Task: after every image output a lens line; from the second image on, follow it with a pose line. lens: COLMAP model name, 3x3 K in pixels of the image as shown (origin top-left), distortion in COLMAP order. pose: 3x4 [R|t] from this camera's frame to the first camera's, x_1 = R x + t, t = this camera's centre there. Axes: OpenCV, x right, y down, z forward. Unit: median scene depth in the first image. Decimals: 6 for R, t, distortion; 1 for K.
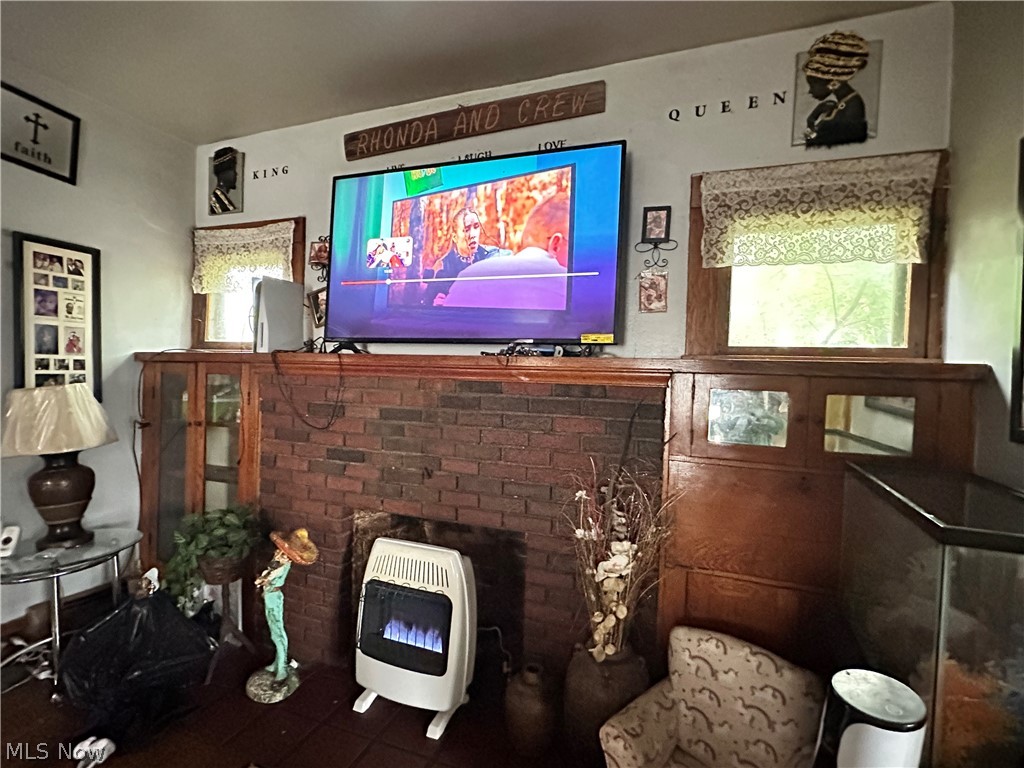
lens RADIAL K [[624.8, 0, 466.2], [0, 624.8, 385.3], [0, 0, 1]] dist [-0.001688, 0.000608]
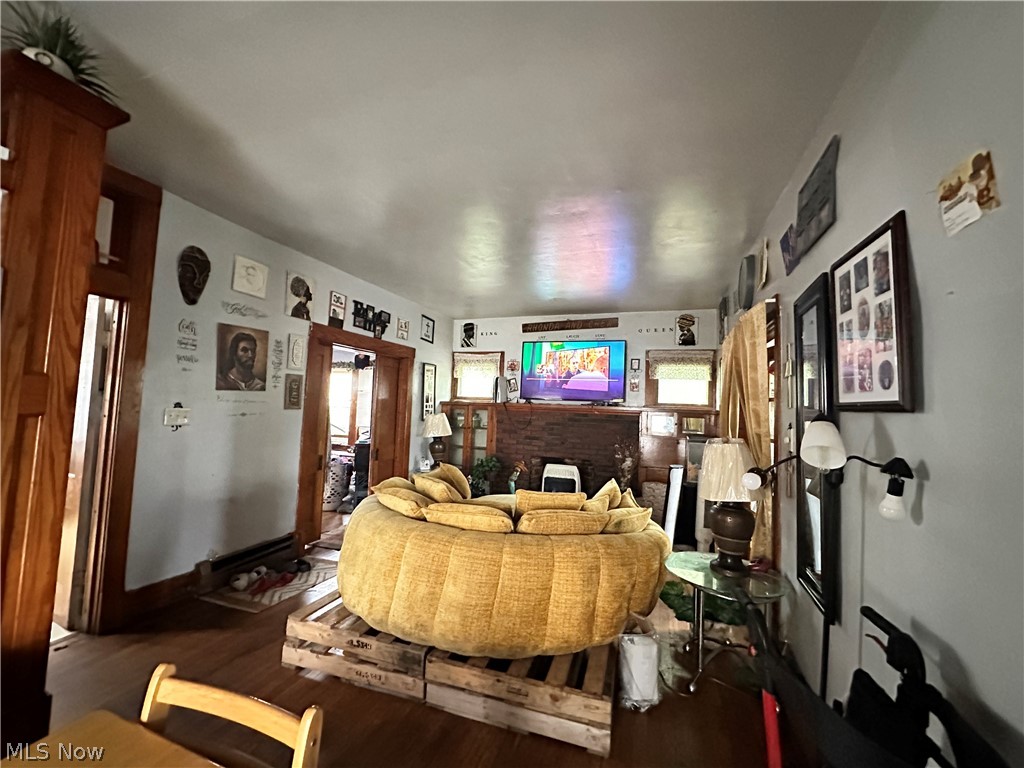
lens RADIAL K [[408.8, 0, 512.0], [0, 408.8, 384.0], [0, 0, 1]] dist [-0.001043, 0.000339]
pose [[0.999741, 0.005201, 0.022145, -0.352097], [-0.003701, 0.997730, -0.067241, -0.012874], [-0.022444, 0.067141, 0.997491, -1.009830]]
